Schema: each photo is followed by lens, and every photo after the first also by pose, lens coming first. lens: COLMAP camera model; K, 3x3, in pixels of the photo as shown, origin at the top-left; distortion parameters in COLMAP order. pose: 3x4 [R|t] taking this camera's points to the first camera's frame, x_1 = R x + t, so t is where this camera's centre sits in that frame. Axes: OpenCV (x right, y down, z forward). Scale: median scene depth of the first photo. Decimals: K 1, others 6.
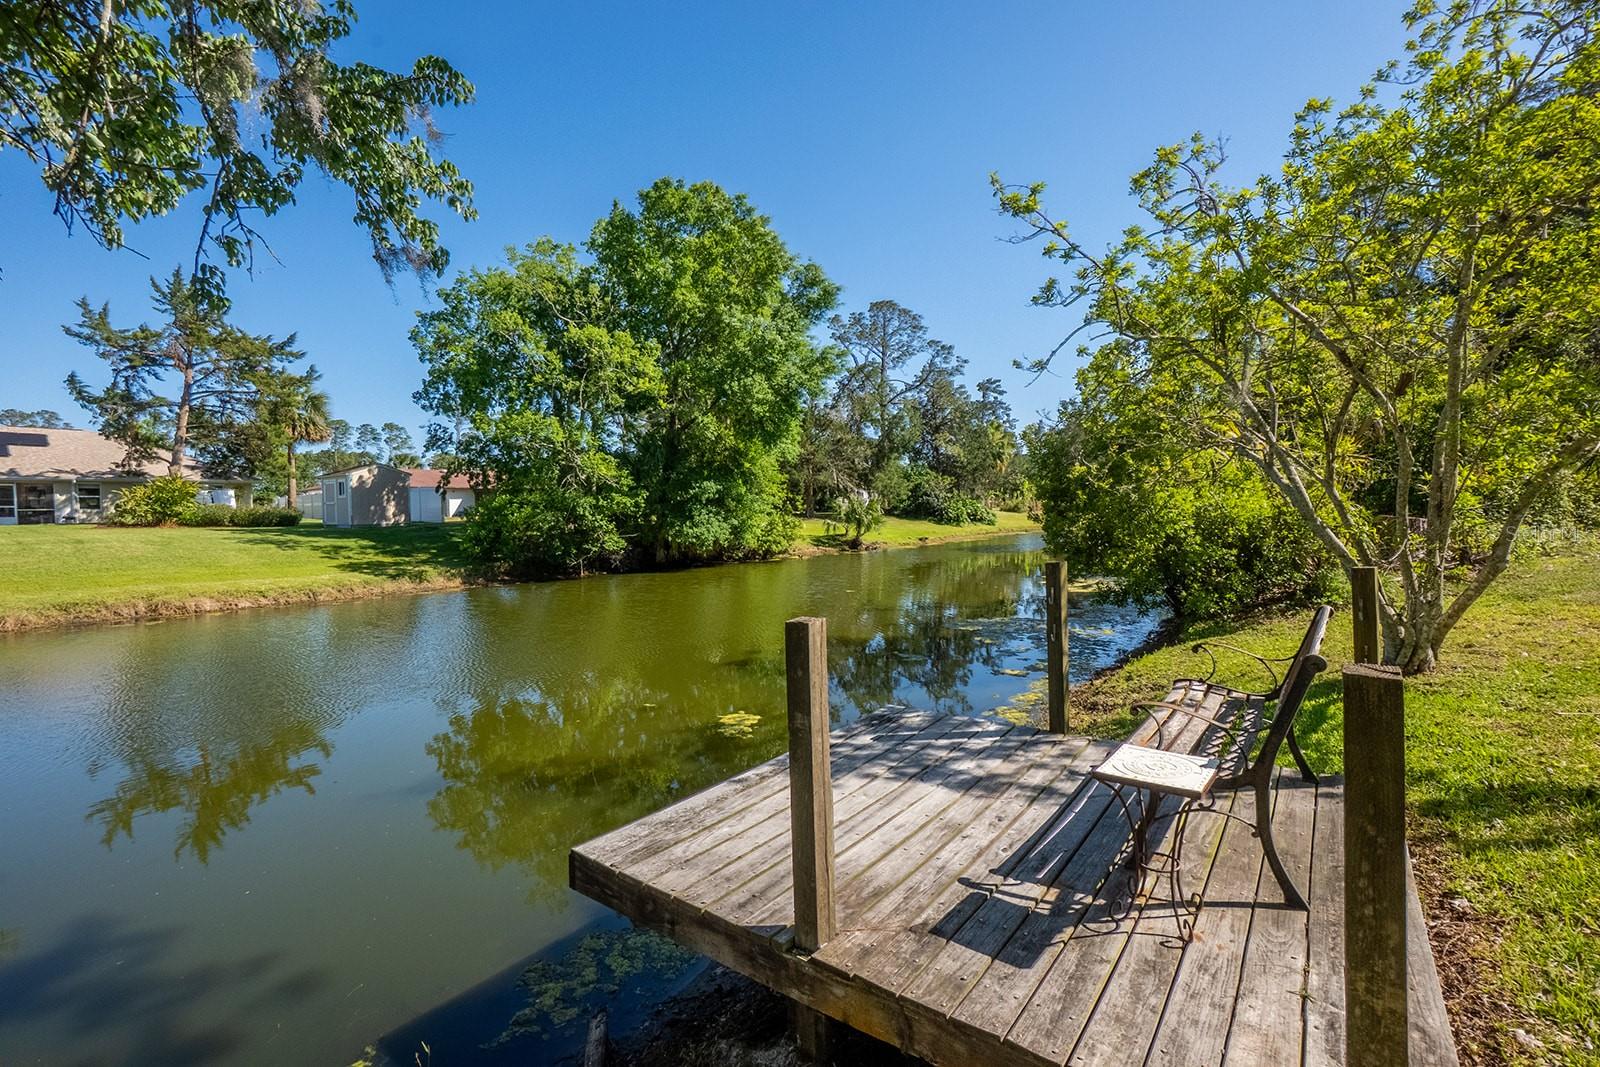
lens RADIAL K [[707.0, 0, 802.3], [0, 707.0, 532.2], [0, 0, 1]] dist [-0.051968, 0.015843]
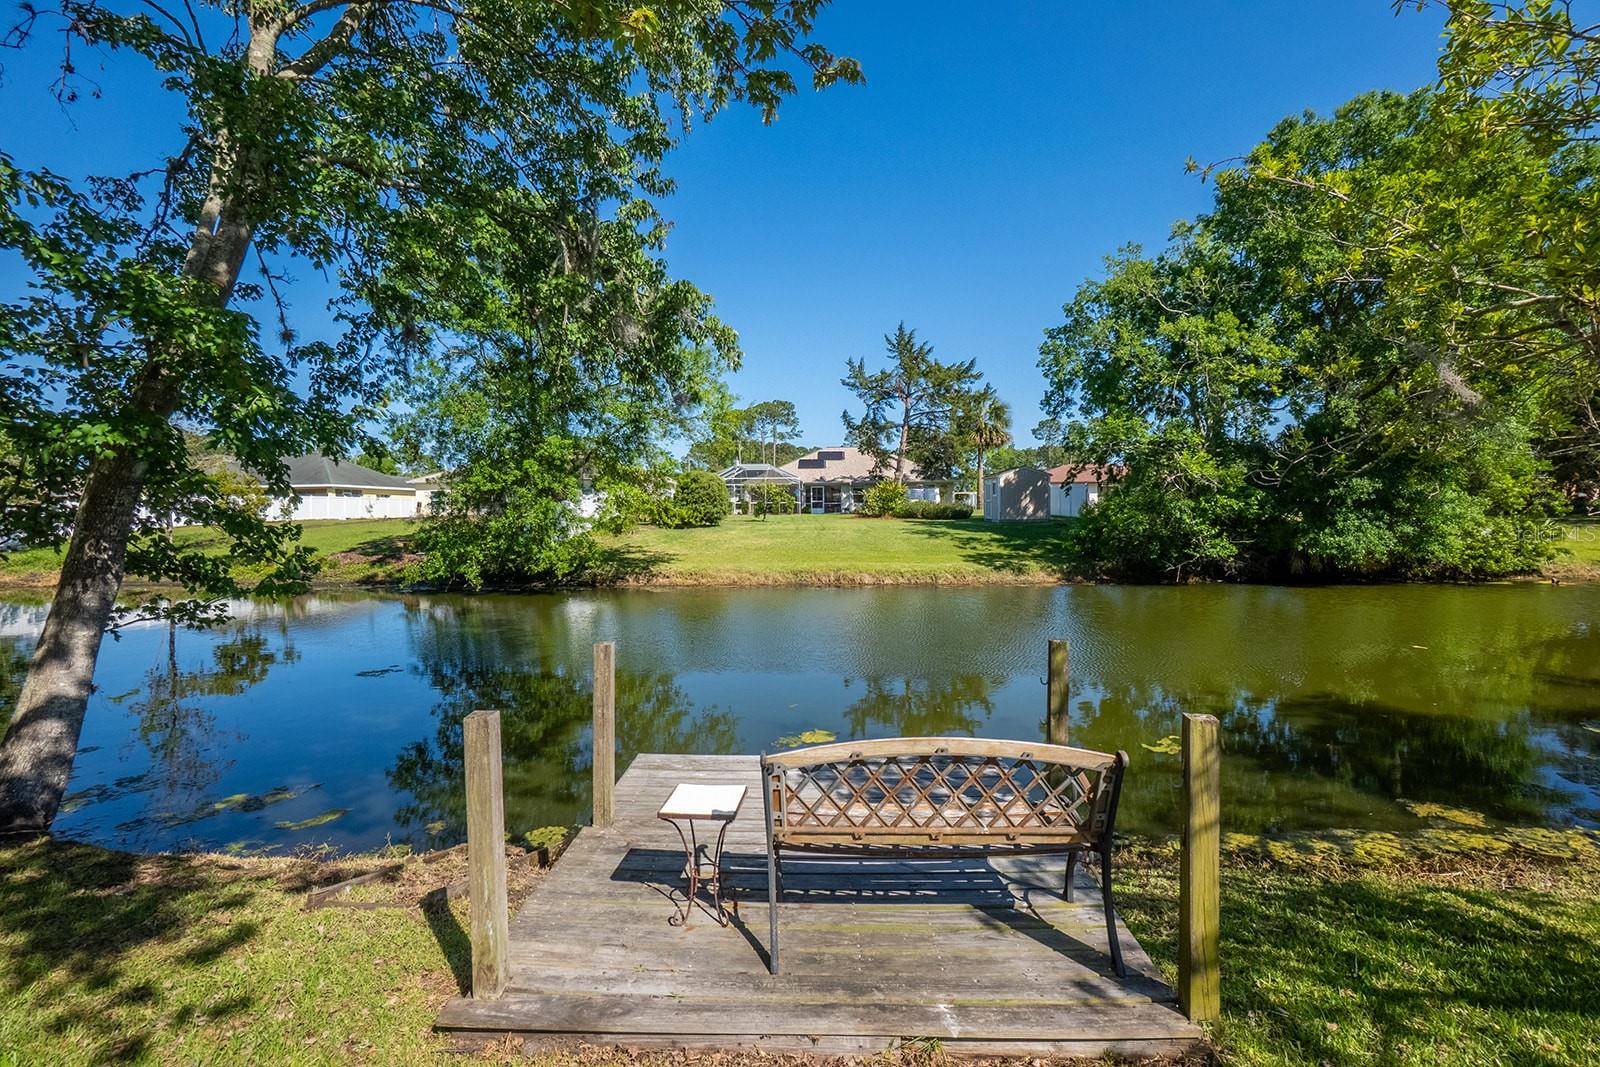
lens RADIAL K [[707.0, 0, 785.2], [0, 707.0, 542.4], [0, 0, 1]] dist [-0.051968, 0.015843]
pose [[0.573727, 0.049399, -0.817555, 0.126093], [-0.024669, 0.998769, 0.043036, -0.016262], [0.818675, -0.004522, 0.574239, 0.027191]]
